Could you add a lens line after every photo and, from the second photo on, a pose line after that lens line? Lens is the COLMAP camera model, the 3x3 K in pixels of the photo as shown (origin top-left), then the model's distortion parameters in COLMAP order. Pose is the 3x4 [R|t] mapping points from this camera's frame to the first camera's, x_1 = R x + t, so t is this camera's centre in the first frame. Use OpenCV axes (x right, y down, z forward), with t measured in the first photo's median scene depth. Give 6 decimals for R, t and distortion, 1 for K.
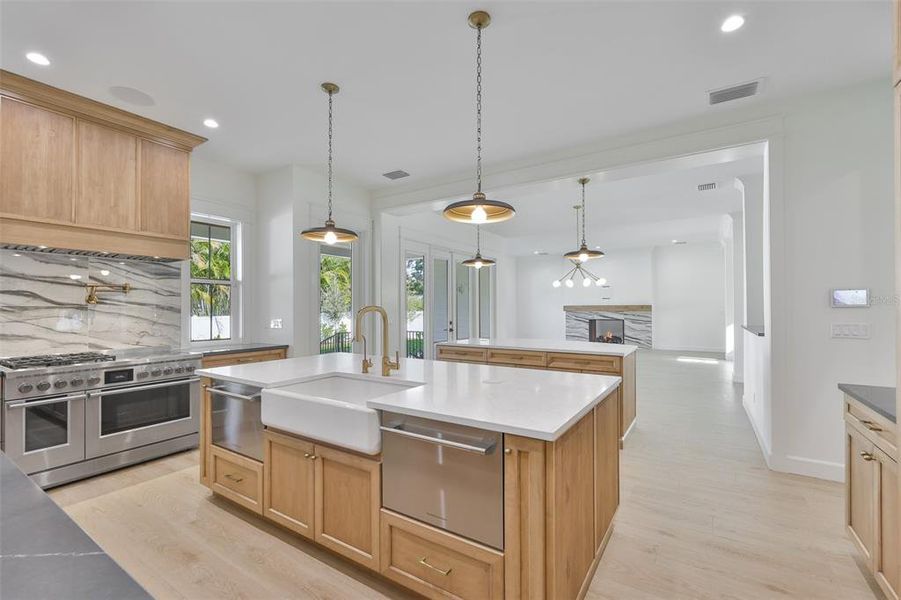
lens RADIAL K [[390.5, 0, 463.0], [0, 390.5, 304.0], [0, 0, 1]] dist [-0.000561, 0.001508]
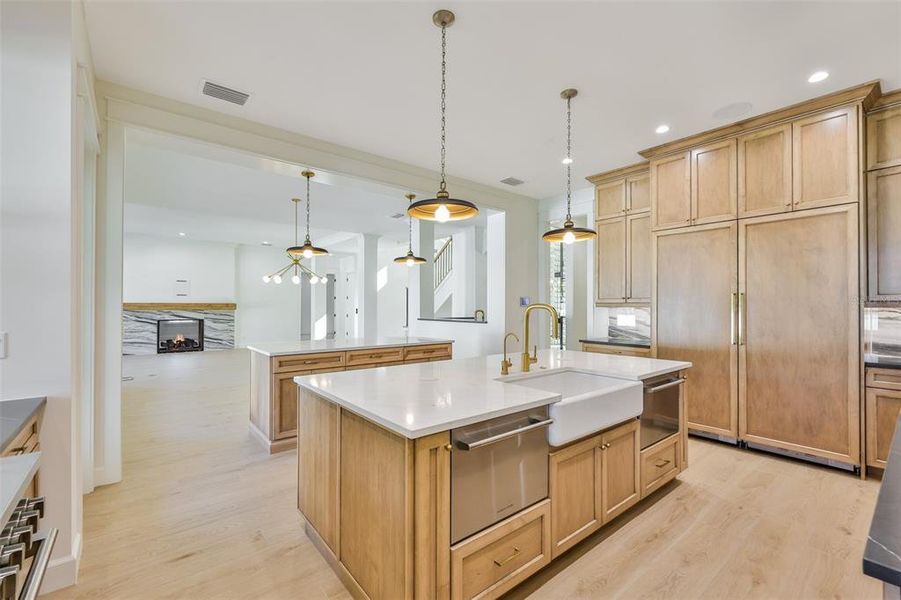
lens RADIAL K [[390.5, 0, 455.1], [0, 390.5, 300.0], [0, 0, 1]] dist [-0.000561, 0.001508]
pose [[0.314869, 0.017165, 0.948980, -0.893230], [-0.011212, 0.999834, -0.014364, 0.008963], [-0.949069, -0.006117, 0.315009, 0.617498]]
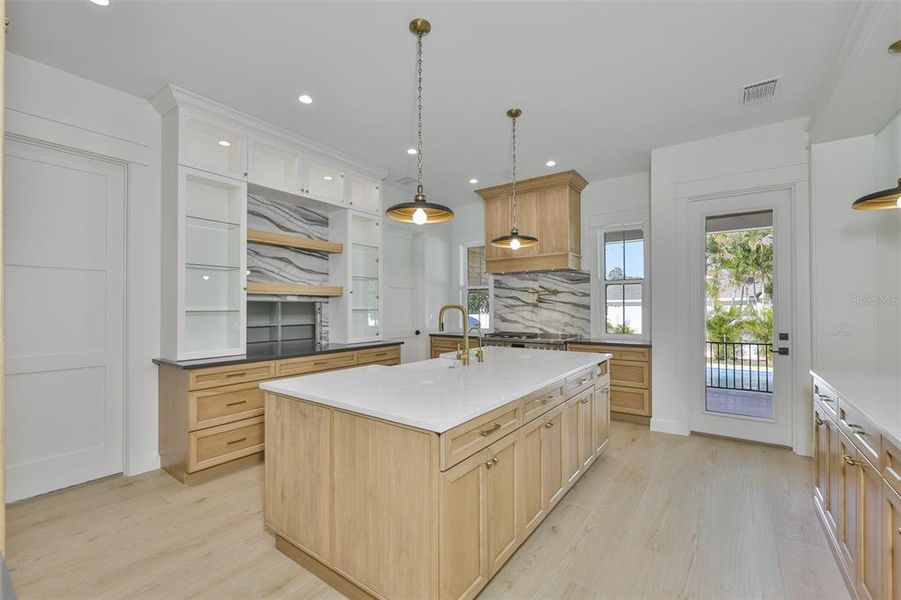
lens RADIAL K [[390.5, 0, 442.8], [0, 390.5, 306.9], [0, 0, 1]] dist [-0.000561, 0.001508]
pose [[-0.088455, 0.004046, -0.996072, 0.670417], [0.012721, 0.999915, 0.002932, 0.005946], [0.995999, -0.012412, -0.088499, 0.746053]]
